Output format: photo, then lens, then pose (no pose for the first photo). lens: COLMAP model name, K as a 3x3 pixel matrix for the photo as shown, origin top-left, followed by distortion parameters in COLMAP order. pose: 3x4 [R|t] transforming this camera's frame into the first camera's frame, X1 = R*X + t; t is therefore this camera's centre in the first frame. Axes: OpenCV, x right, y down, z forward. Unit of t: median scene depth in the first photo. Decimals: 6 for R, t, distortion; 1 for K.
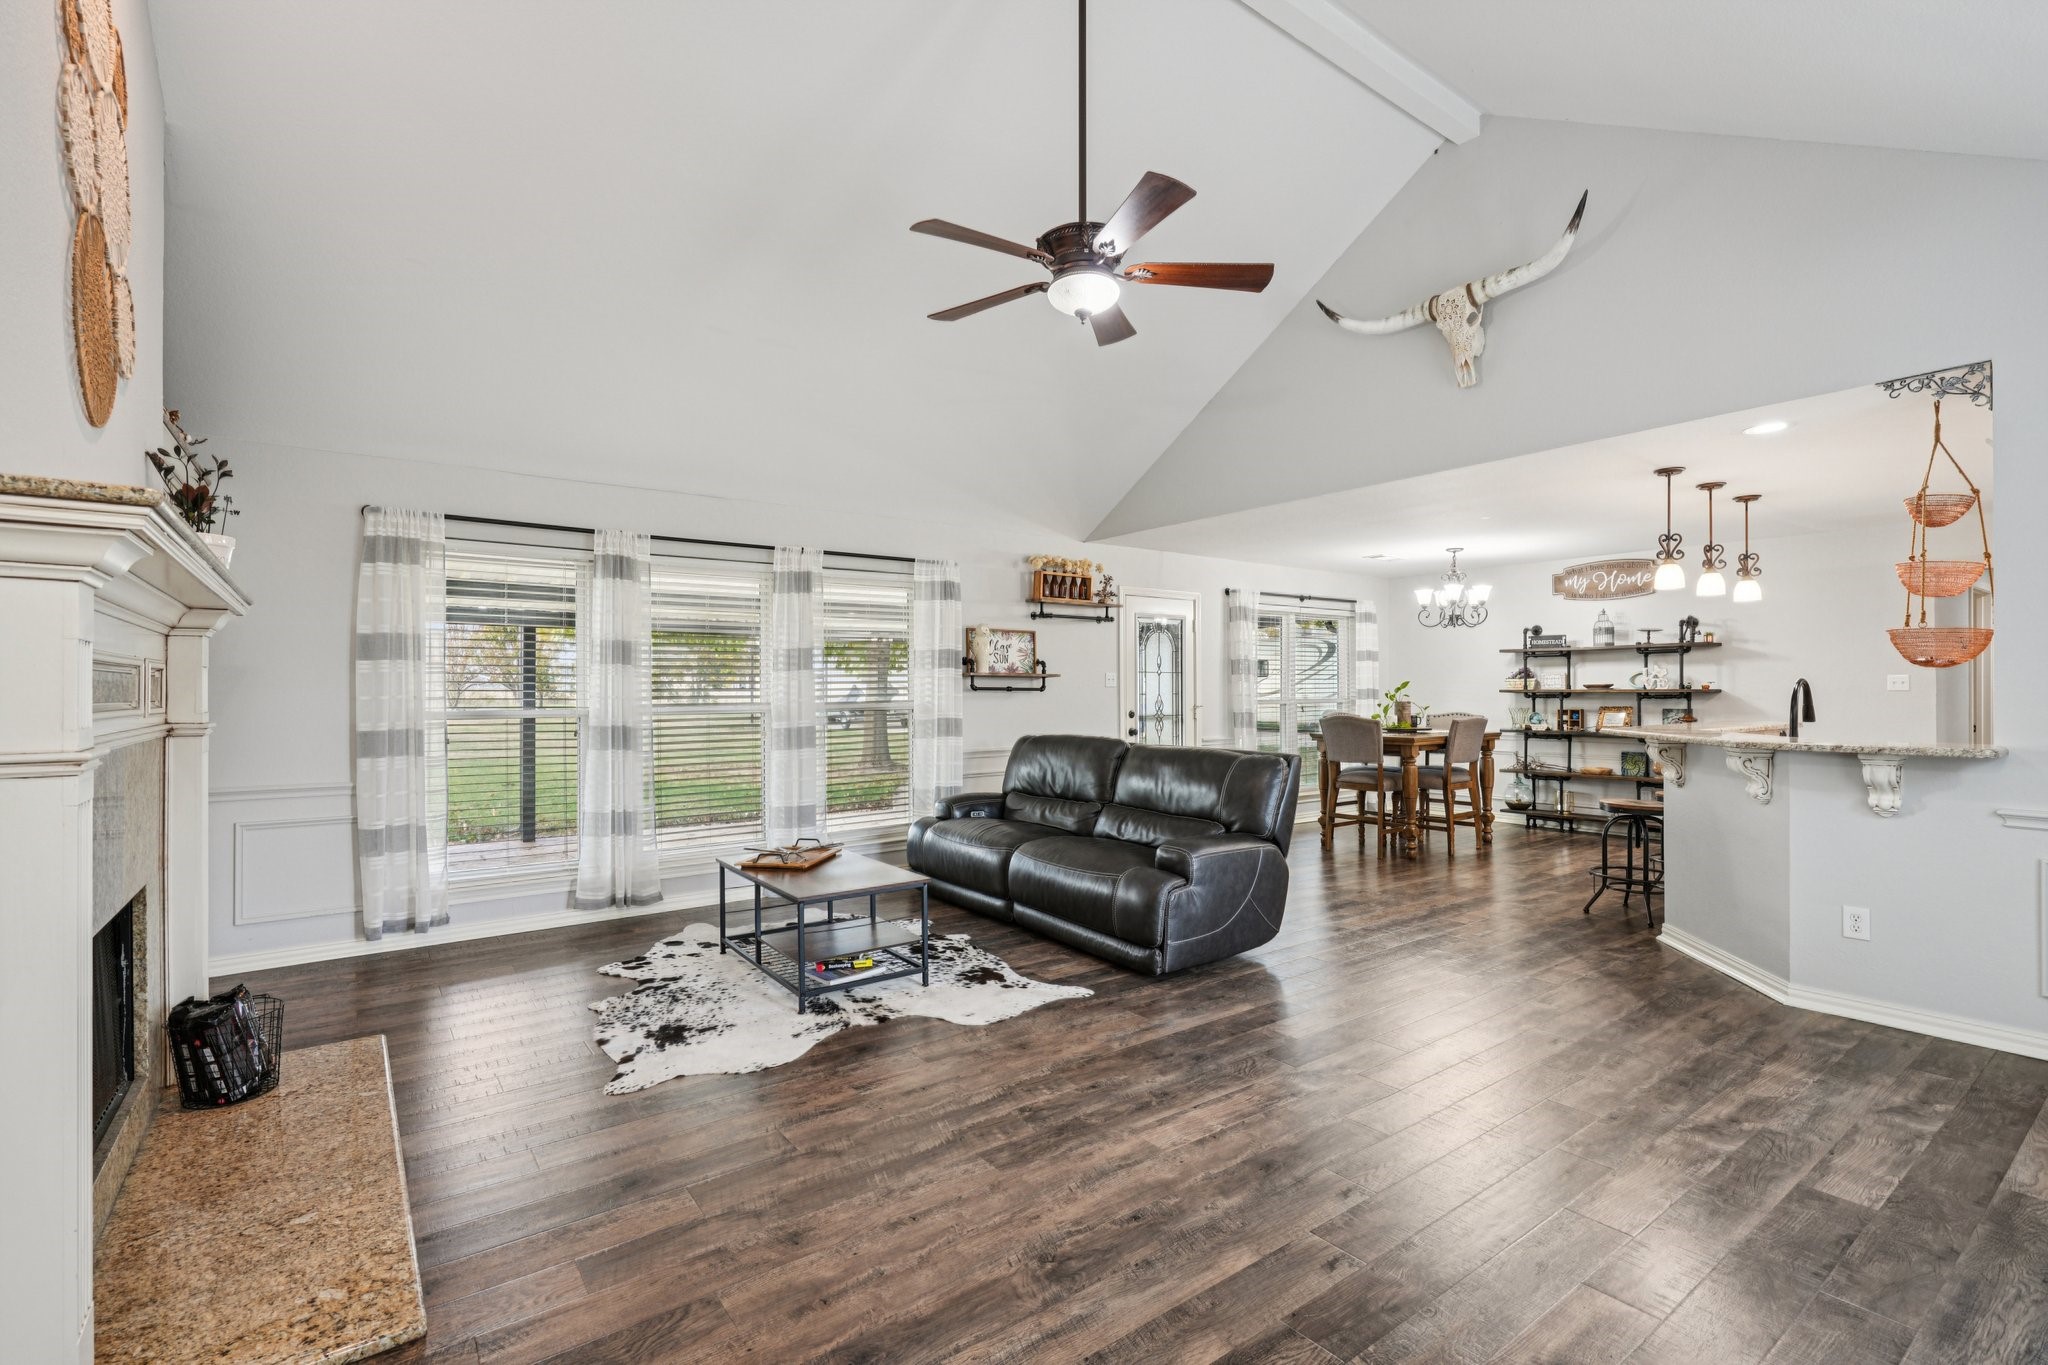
lens RADIAL K [[924.6, 0, 1018.9], [0, 924.6, 685.3], [0, 0, 1]] dist [-0.011217, -0.000287]
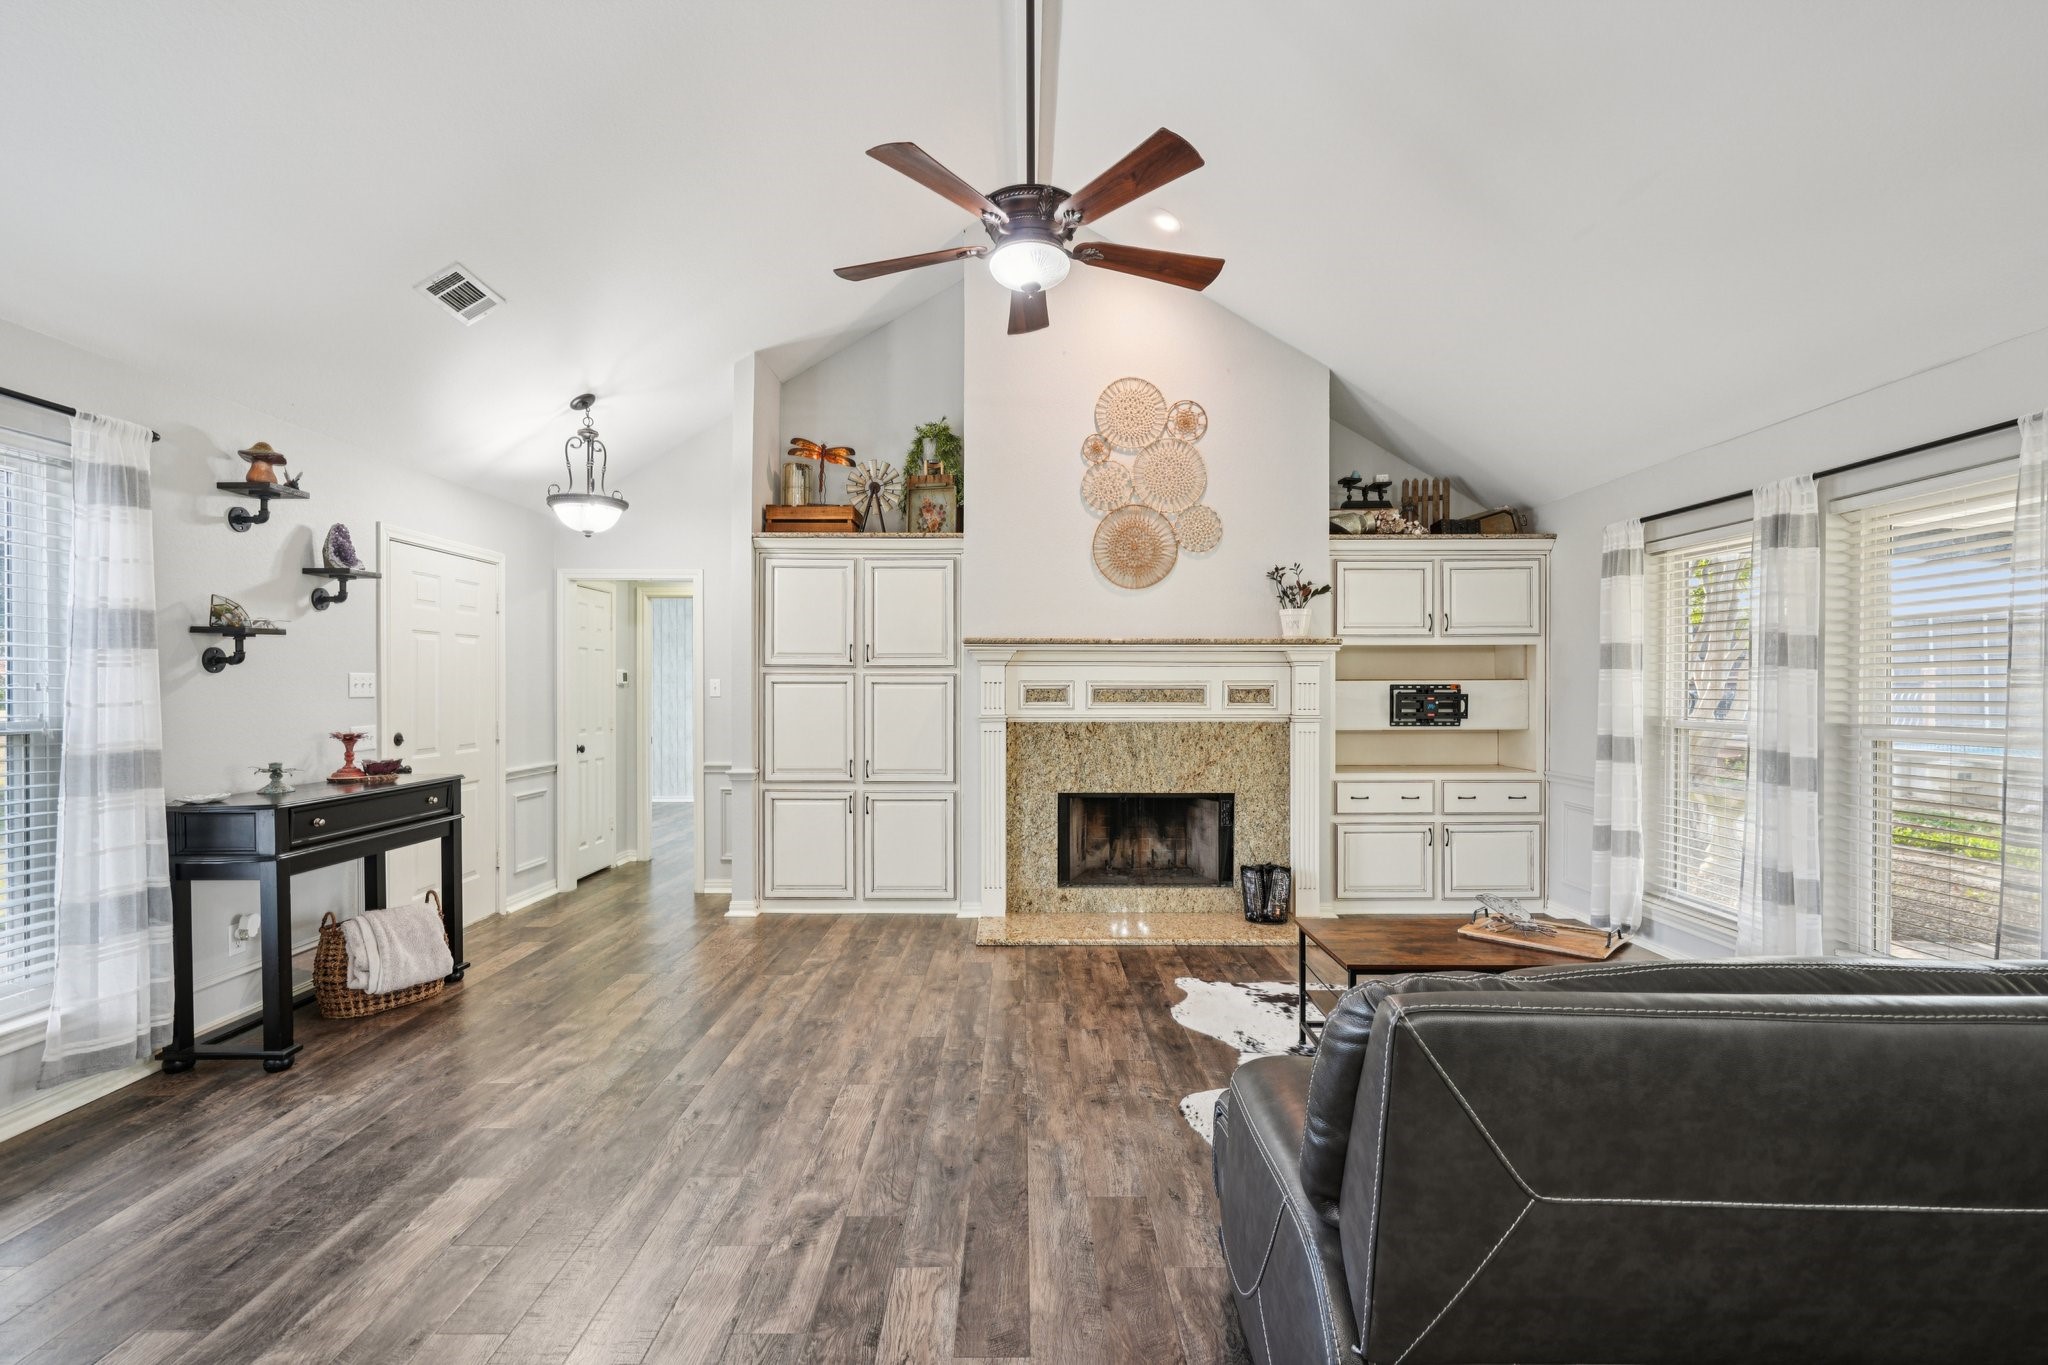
lens RADIAL K [[924.6, 0, 1030.4], [0, 924.6, 686.9], [0, 0, 1]] dist [-0.011217, -0.000287]
pose [[-0.584605, 0.004210, -0.811307, 0.809837], [0.007491, 0.999972, -0.000209, -0.015712], [0.811284, -0.006199, -0.584620, 1.545052]]
